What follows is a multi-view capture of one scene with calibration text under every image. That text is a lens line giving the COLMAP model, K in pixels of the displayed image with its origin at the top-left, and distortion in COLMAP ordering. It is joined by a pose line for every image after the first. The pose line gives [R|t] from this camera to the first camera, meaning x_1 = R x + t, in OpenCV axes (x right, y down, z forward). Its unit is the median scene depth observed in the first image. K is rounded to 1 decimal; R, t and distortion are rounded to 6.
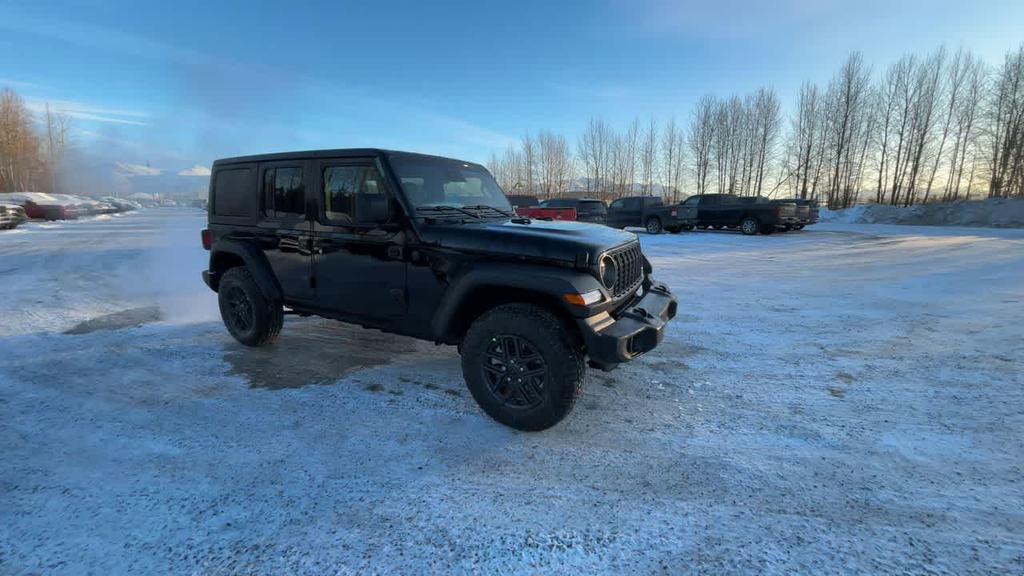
lens RADIAL K [[396.0, 0, 510.6], [0, 396.0, 284.2], [0, 0, 1]] dist [-0.003843, 0.001195]
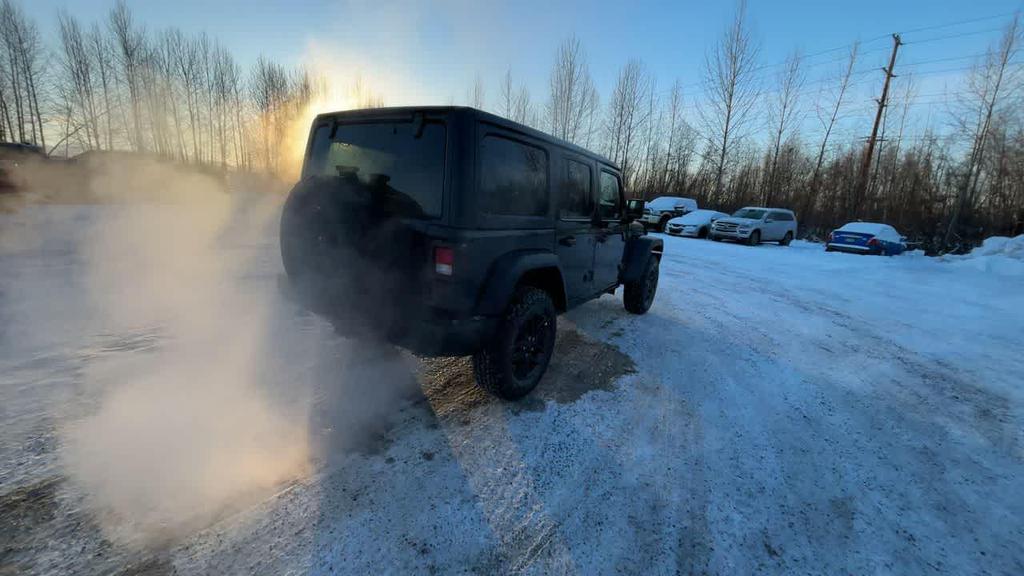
lens RADIAL K [[396.0, 0, 509.3], [0, 396.0, 285.8], [0, 0, 1]] dist [-0.003843, 0.001195]
pose [[0.085936, -0.213358, 0.973187, -1.284826], [0.120579, 0.971848, 0.202417, -0.180886], [-0.988977, 0.099951, 0.109243, 0.903507]]
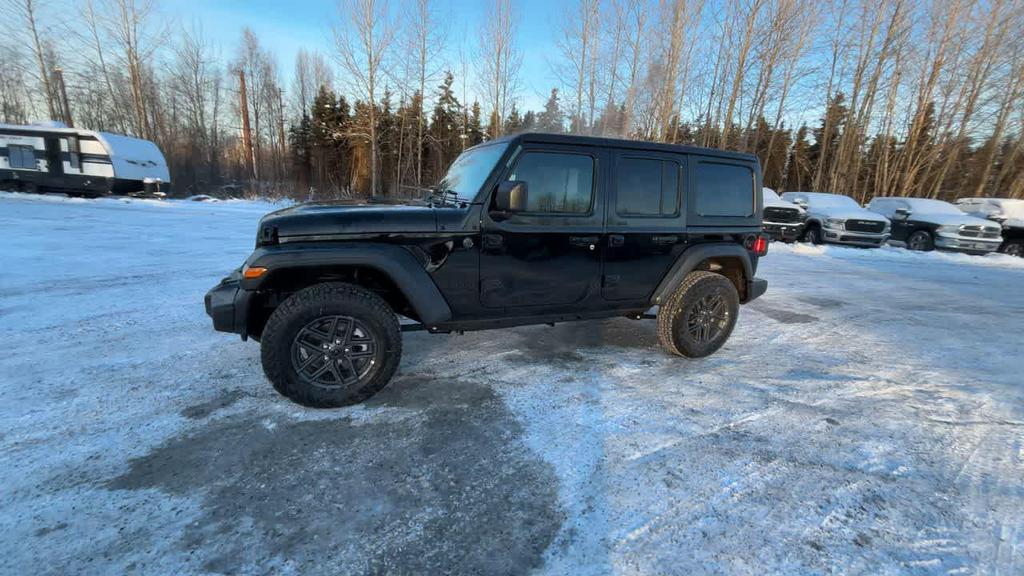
lens RADIAL K [[396.0, 0, 510.2], [0, 396.0, 288.0], [0, 0, 1]] dist [-0.003843, 0.001195]
pose [[-0.632242, 0.154433, -0.759224, 0.491906], [-0.209170, 0.909522, 0.359191, -0.303251], [0.746001, 0.385902, -0.542735, 1.460095]]
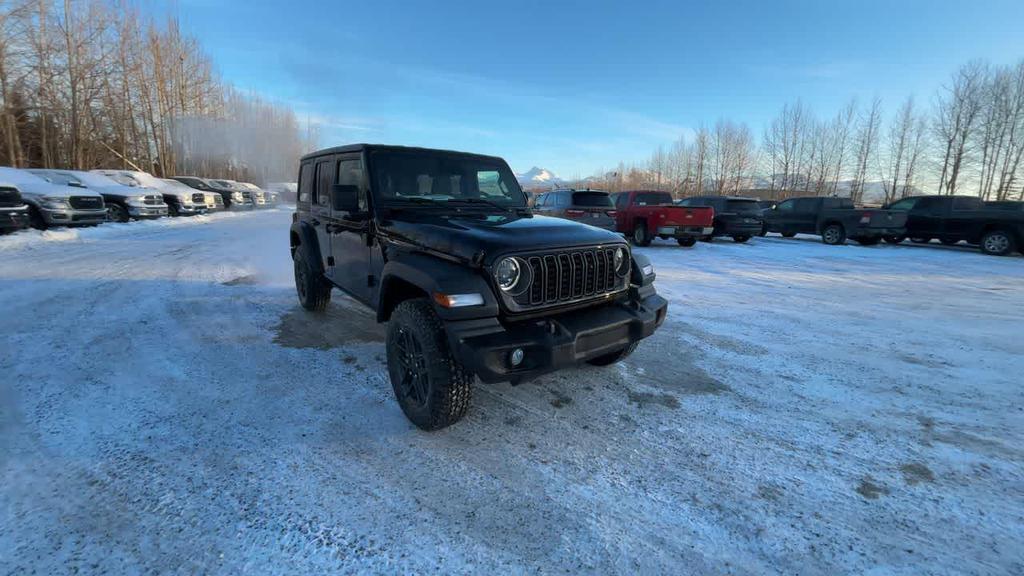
lens RADIAL K [[396.0, 0, 510.0], [0, 396.0, 285.3], [0, 0, 1]] dist [-0.003843, 0.001195]
pose [[0.921430, 0.108633, -0.373049, 0.346218], [-0.103540, 0.994053, 0.033727, -0.023403], [0.374494, 0.007549, 0.927198, 0.101518]]
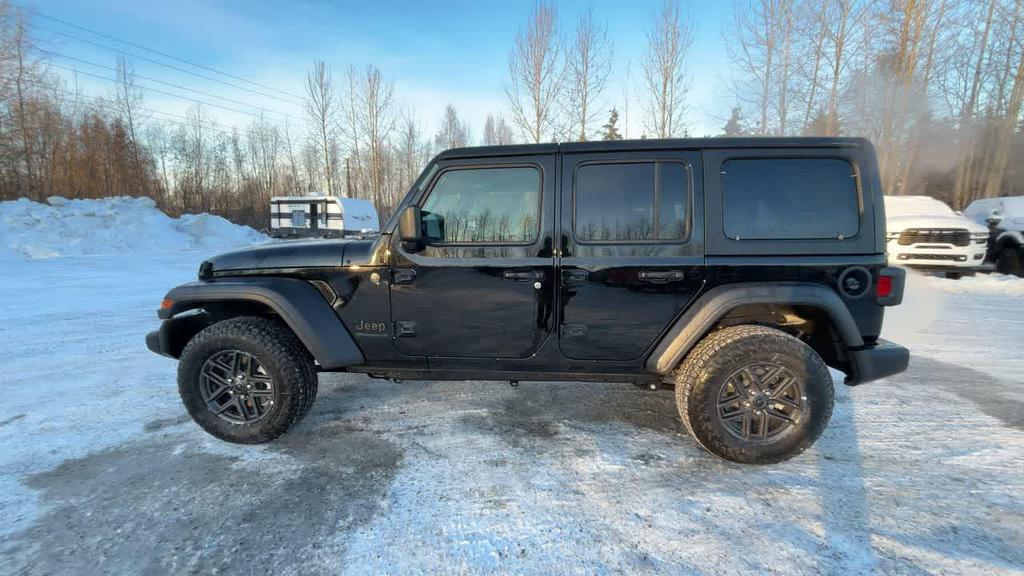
lens RADIAL K [[396.0, 0, 510.1], [0, 396.0, 288.6], [0, 0, 1]] dist [-0.003843, 0.001195]
pose [[-0.904256, 0.070357, -0.421155, 0.091955], [-0.086063, 0.936058, 0.341159, -0.320213], [0.418228, 0.344741, -0.840380, 1.592595]]
